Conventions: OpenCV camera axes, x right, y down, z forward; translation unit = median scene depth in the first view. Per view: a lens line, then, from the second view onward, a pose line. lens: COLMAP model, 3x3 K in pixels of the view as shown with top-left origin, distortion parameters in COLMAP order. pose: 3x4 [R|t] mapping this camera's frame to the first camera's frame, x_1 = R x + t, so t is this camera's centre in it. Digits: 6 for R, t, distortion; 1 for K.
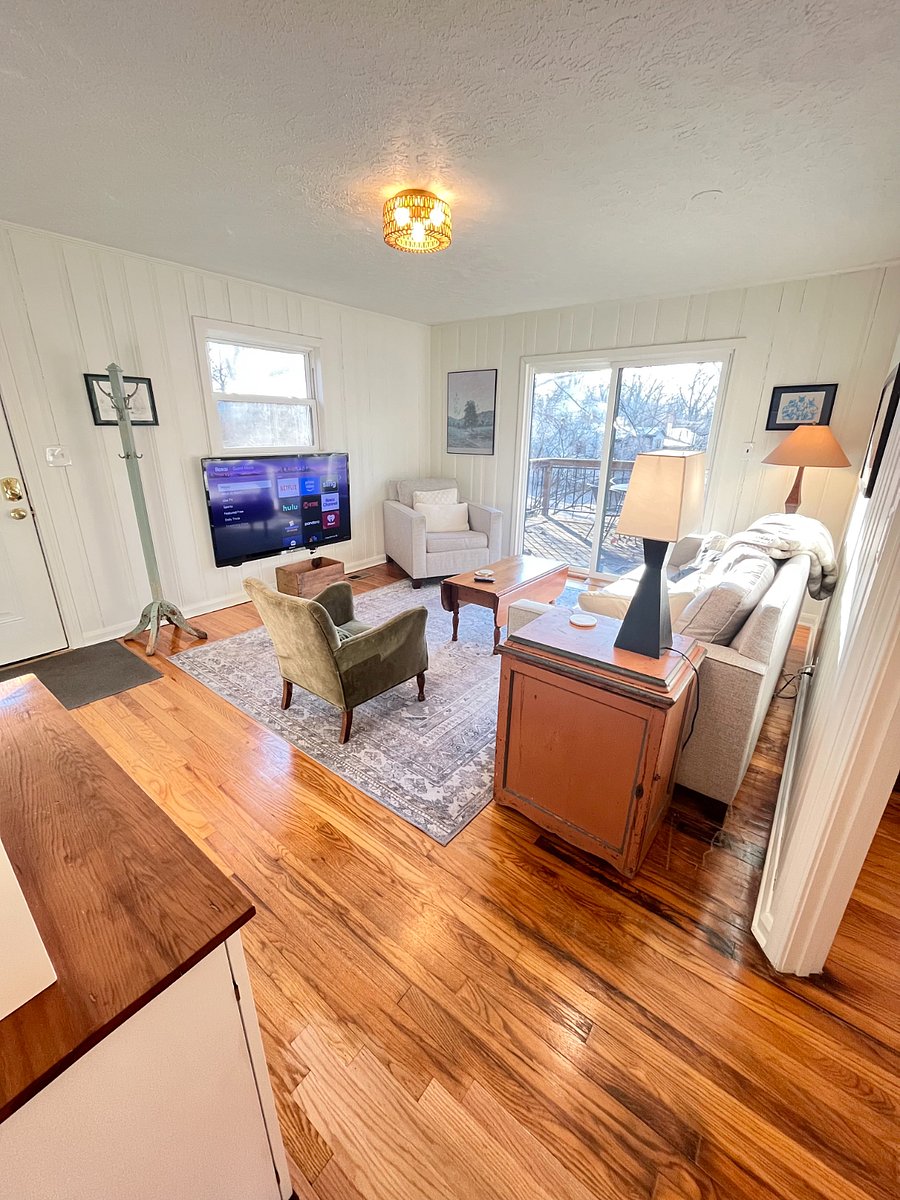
lens RADIAL K [[483.7, 0, 450.0], [0, 483.7, 600.0], [0, 0, 1]] dist [-0.001161, -0.000053]
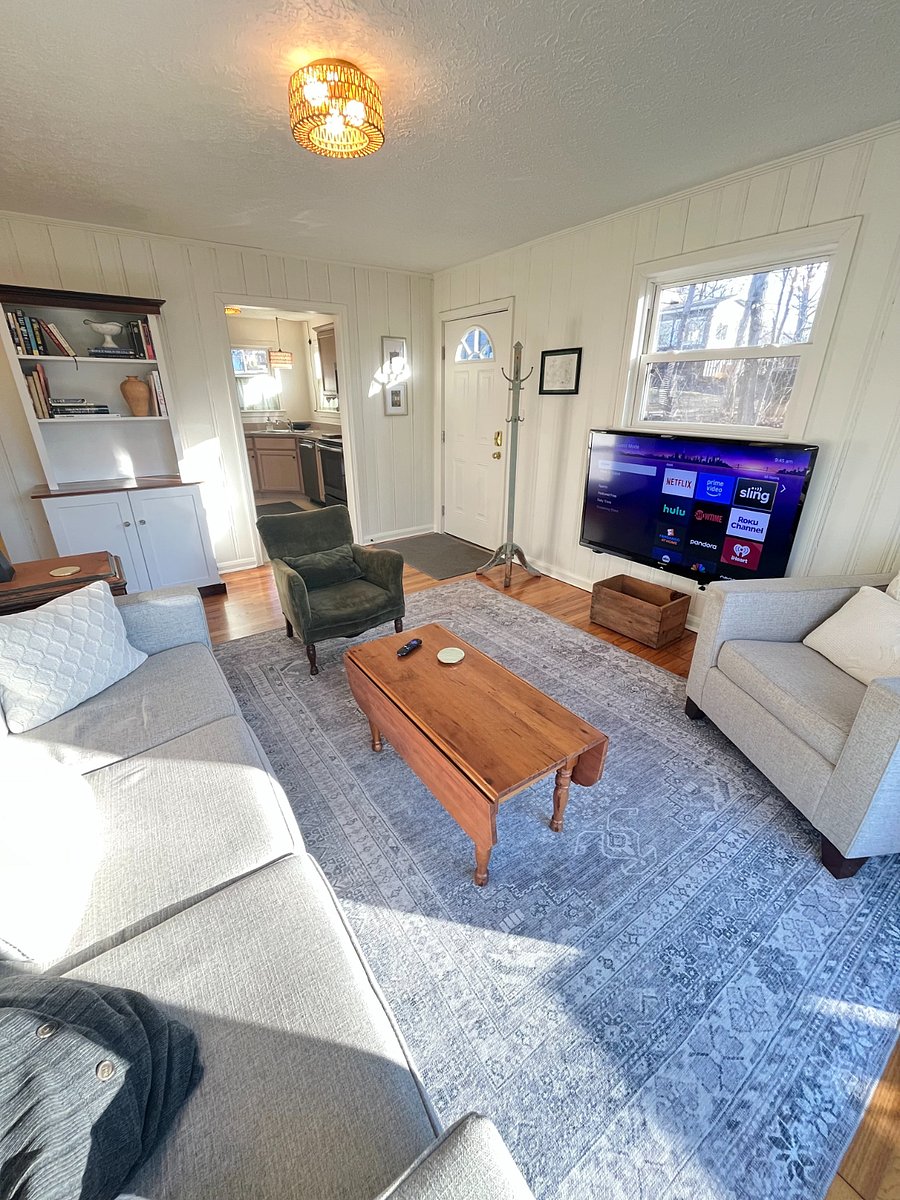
lens RADIAL K [[483.7, 0, 450.0], [0, 483.7, 600.0], [0, 0, 1]] dist [-0.001161, -0.000053]
pose [[-0.281710, 0.365887, -0.886998, 0.442987], [-0.326318, 0.832800, 0.447169, -0.292184], [0.902306, 0.415416, -0.115213, 0.838836]]
